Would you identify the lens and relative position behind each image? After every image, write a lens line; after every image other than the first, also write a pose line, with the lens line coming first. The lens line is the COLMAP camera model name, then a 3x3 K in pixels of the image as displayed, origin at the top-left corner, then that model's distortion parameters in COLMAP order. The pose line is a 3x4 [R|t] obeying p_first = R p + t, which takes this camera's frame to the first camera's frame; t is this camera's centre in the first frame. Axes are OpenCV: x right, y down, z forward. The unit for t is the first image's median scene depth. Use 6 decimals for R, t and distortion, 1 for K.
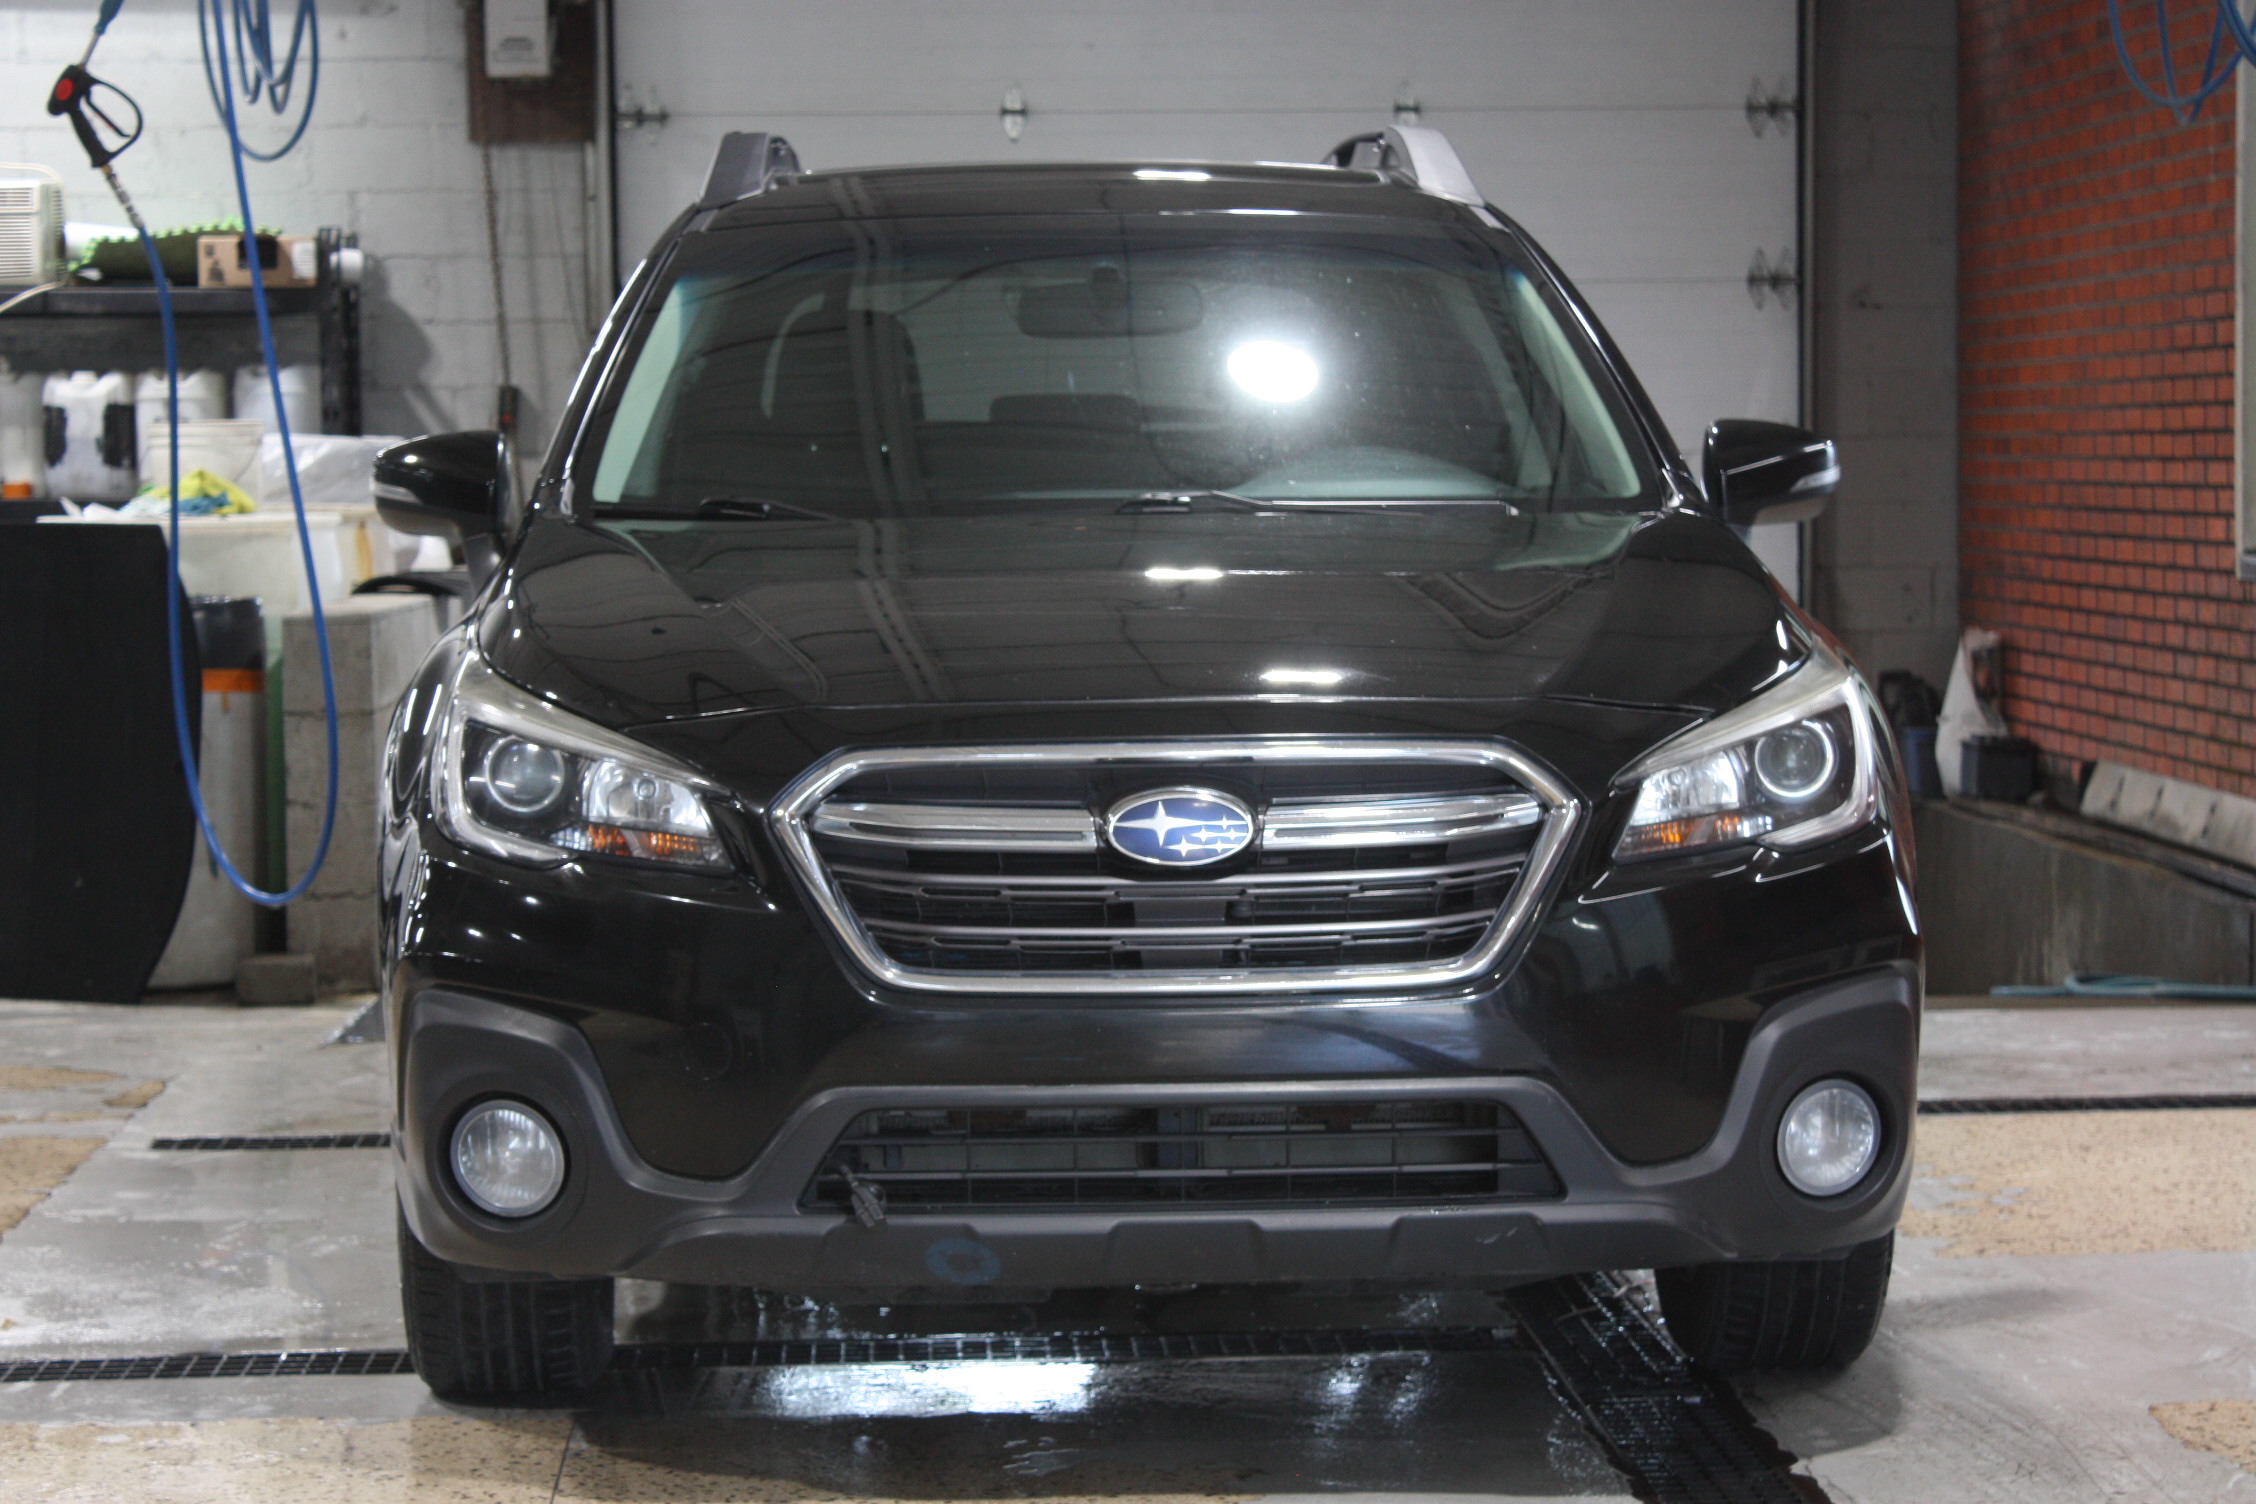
lens RADIAL K [[5513.1, 0, 1128.1], [0, 5513.1, 756.6], [0, 0, 1]] dist [0.015081, 0.000000]
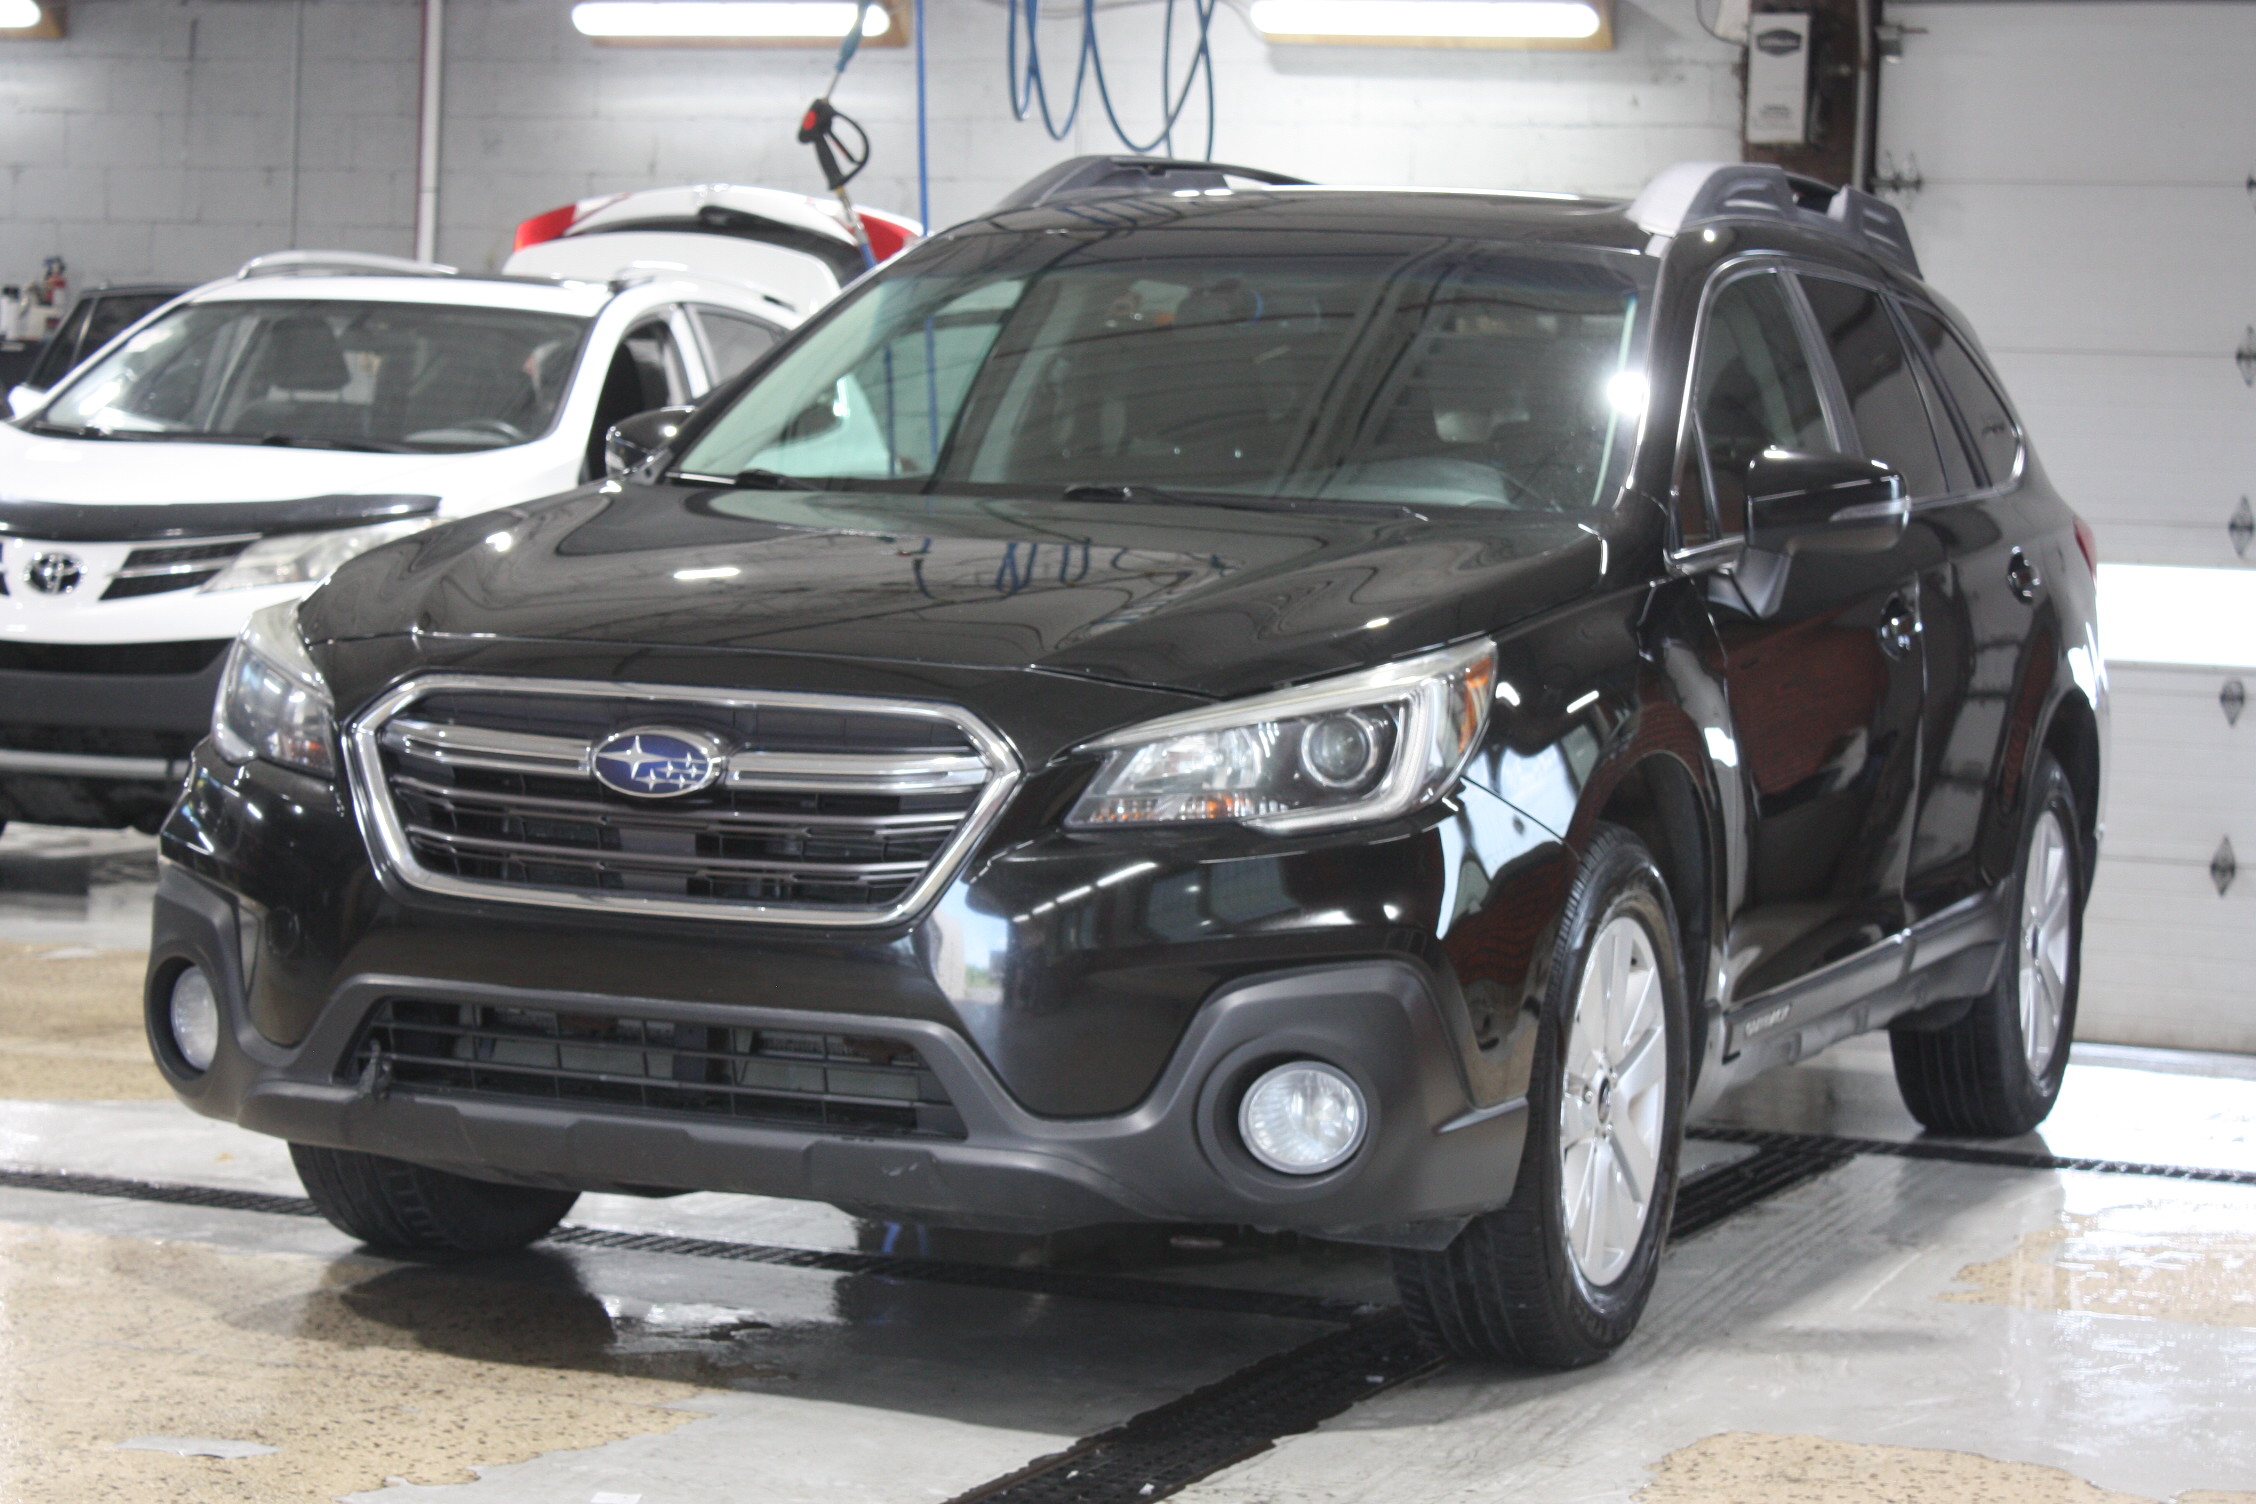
lens RADIAL K [[5118.5, 0, 1128.3], [0, 5118.5, 745.4], [0, 0, 1]] dist [0.147432, 0.000000]
pose [[0.894142, 0.066164, -0.442868, 0.523610], [-0.072951, 0.997334, 0.001713, 0.000976], [0.441801, 0.030776, 0.896585, 0.132727]]
